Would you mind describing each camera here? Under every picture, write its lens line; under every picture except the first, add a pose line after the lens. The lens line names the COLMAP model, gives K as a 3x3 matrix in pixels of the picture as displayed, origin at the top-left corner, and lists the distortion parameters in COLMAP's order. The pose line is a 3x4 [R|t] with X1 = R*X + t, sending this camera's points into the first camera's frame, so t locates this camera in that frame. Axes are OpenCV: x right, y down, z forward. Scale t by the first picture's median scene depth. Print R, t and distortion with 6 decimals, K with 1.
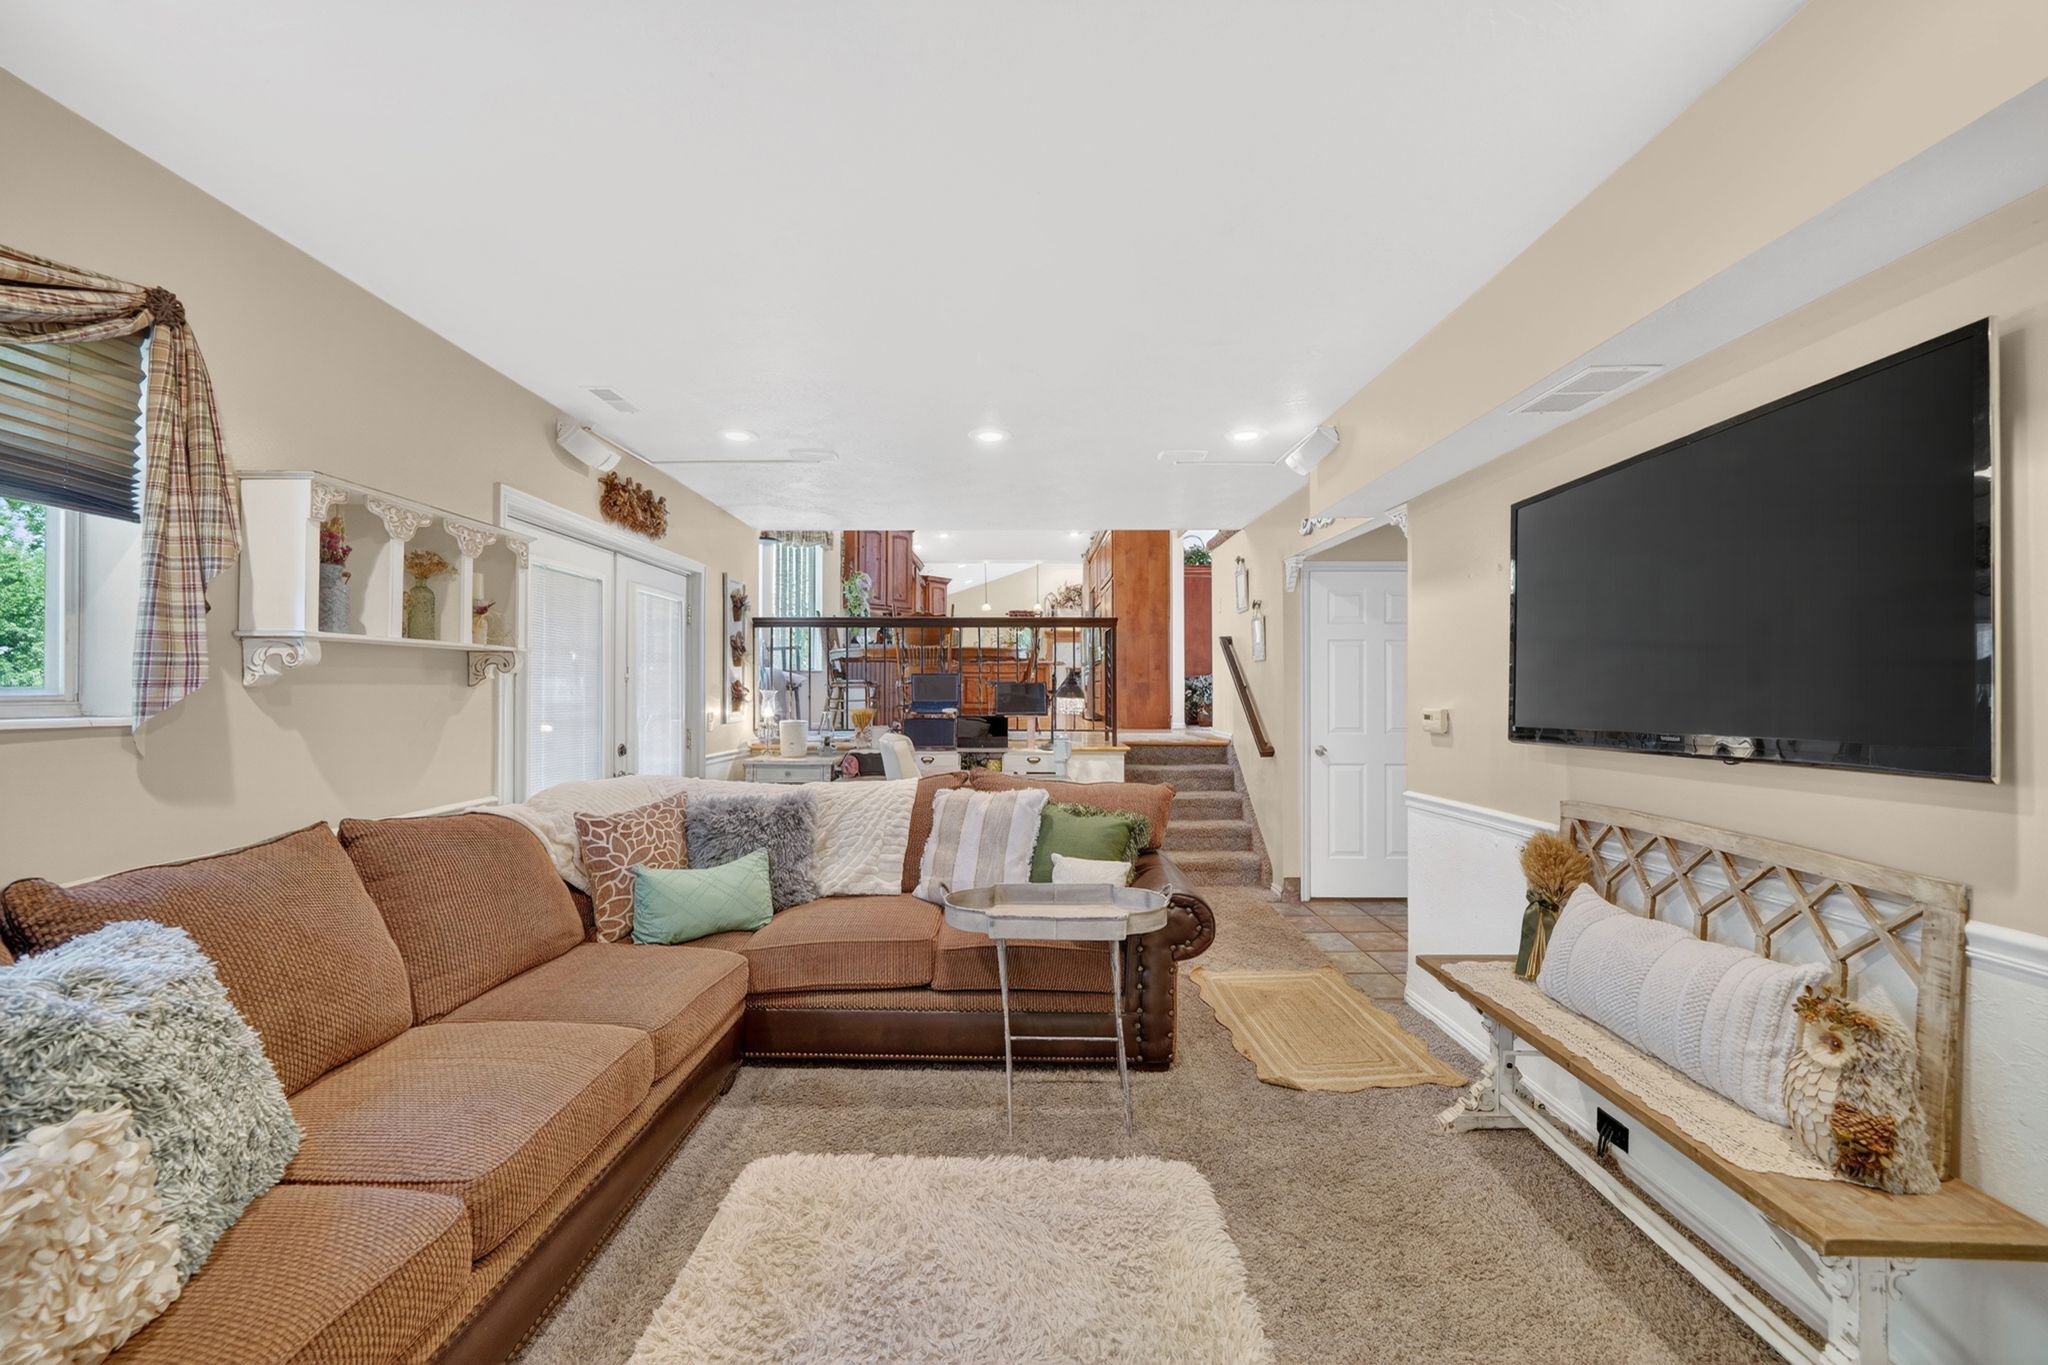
lens RADIAL K [[806.6, 0, 1020.1], [0, 806.6, 682.8], [0, 0, 1]] dist [-0.003902, 0.001360]
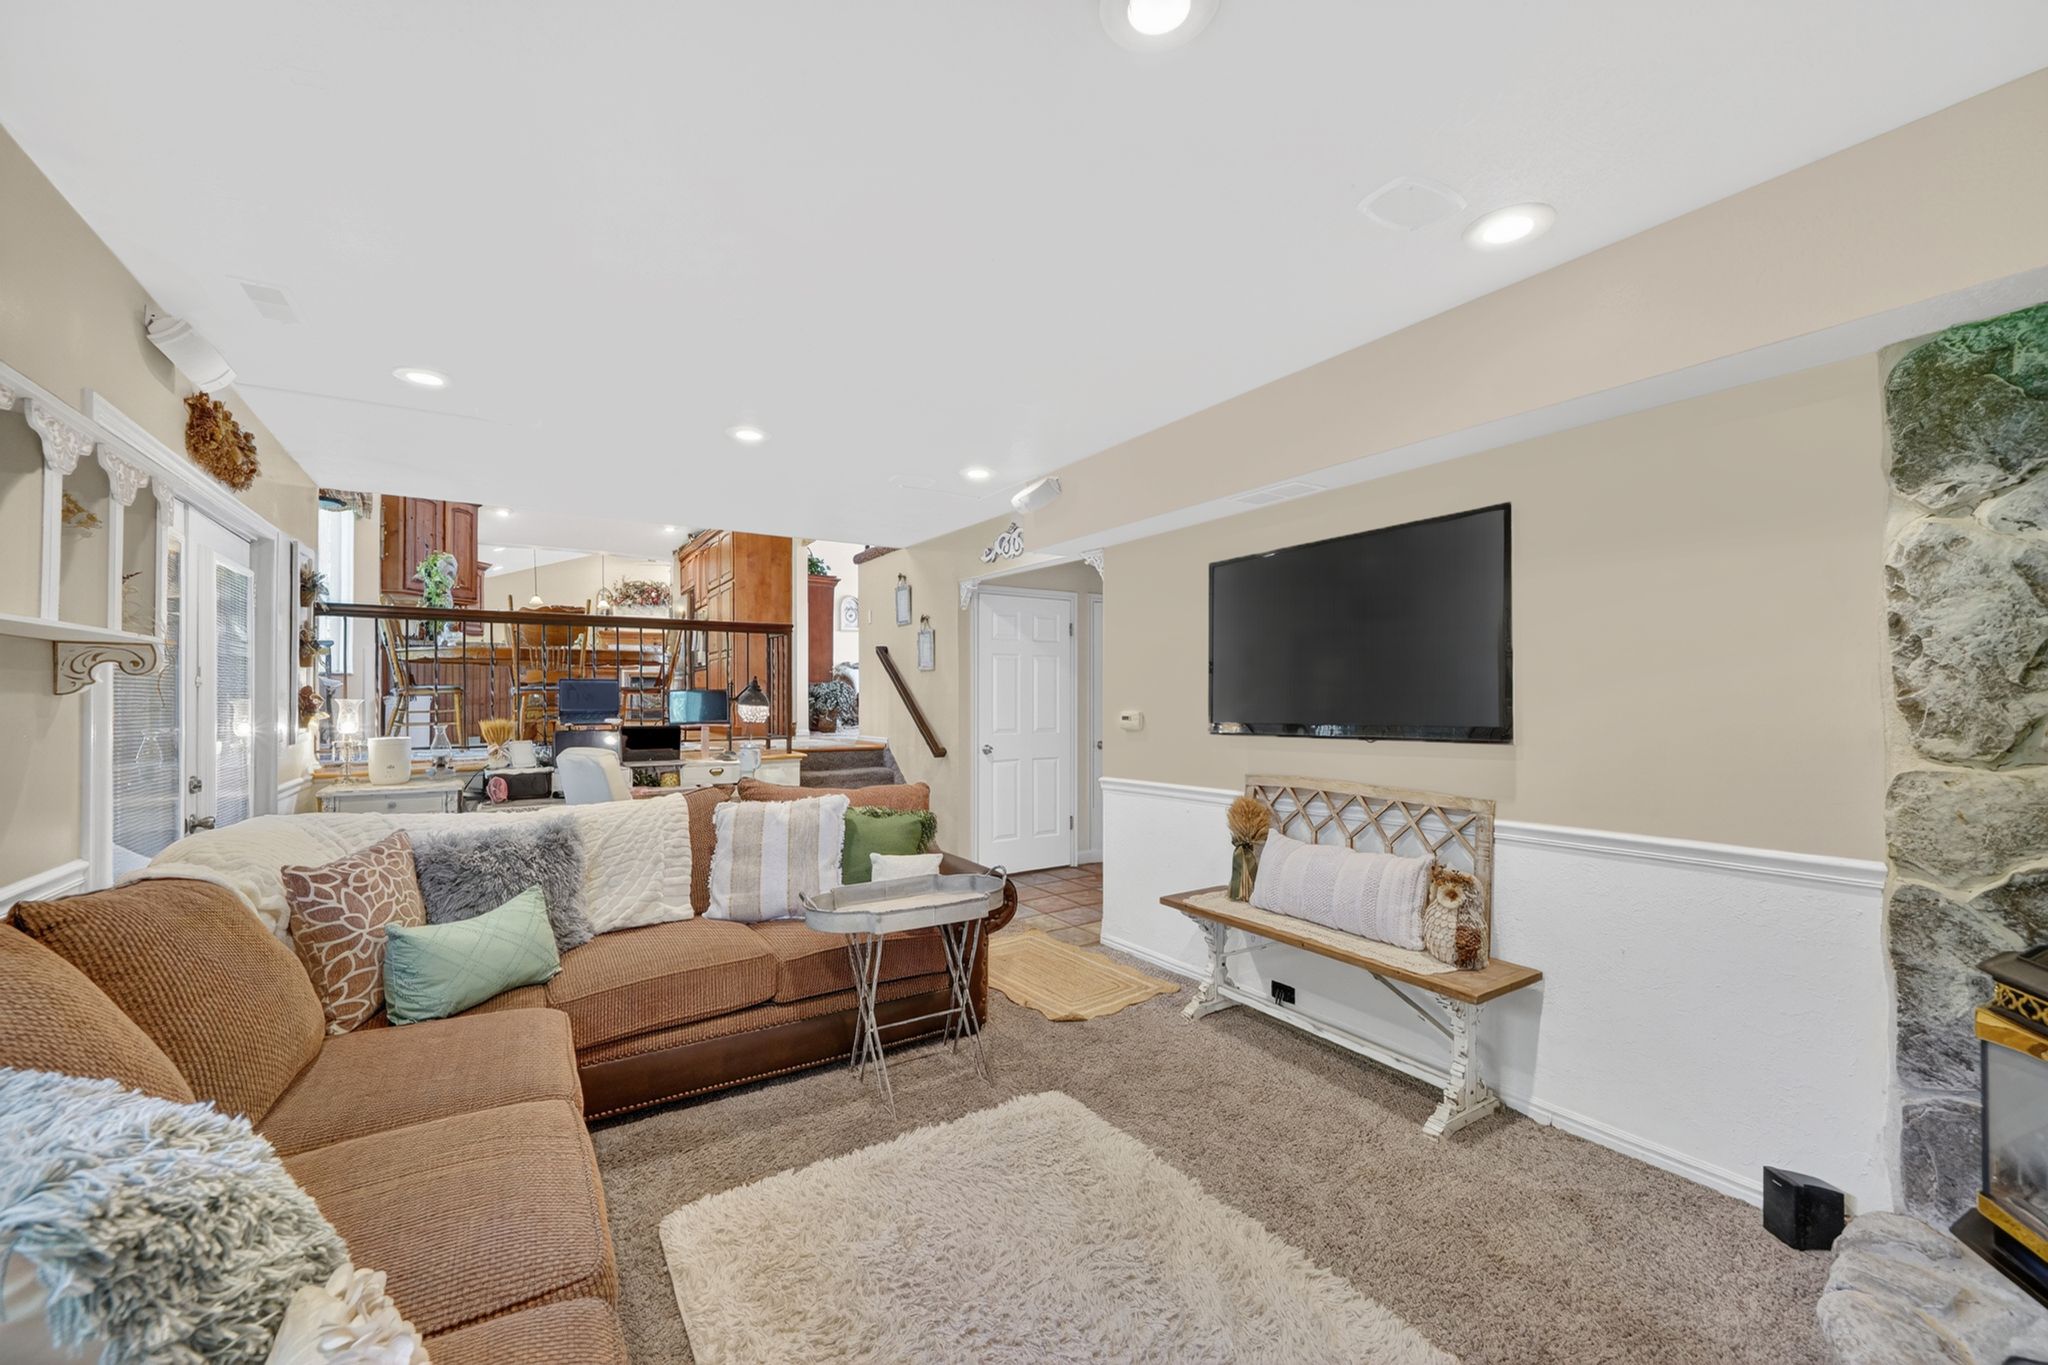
lens RADIAL K [[806.6, 0, 1020.7], [0, 806.6, 689.2], [0, 0, 1]] dist [-0.003902, 0.001360]
pose [[0.835045, 0.002663, 0.550175, -0.398695], [-0.002695, 0.999996, -0.000750, -0.002235], [-0.550174, -0.000856, 0.835049, 0.018036]]
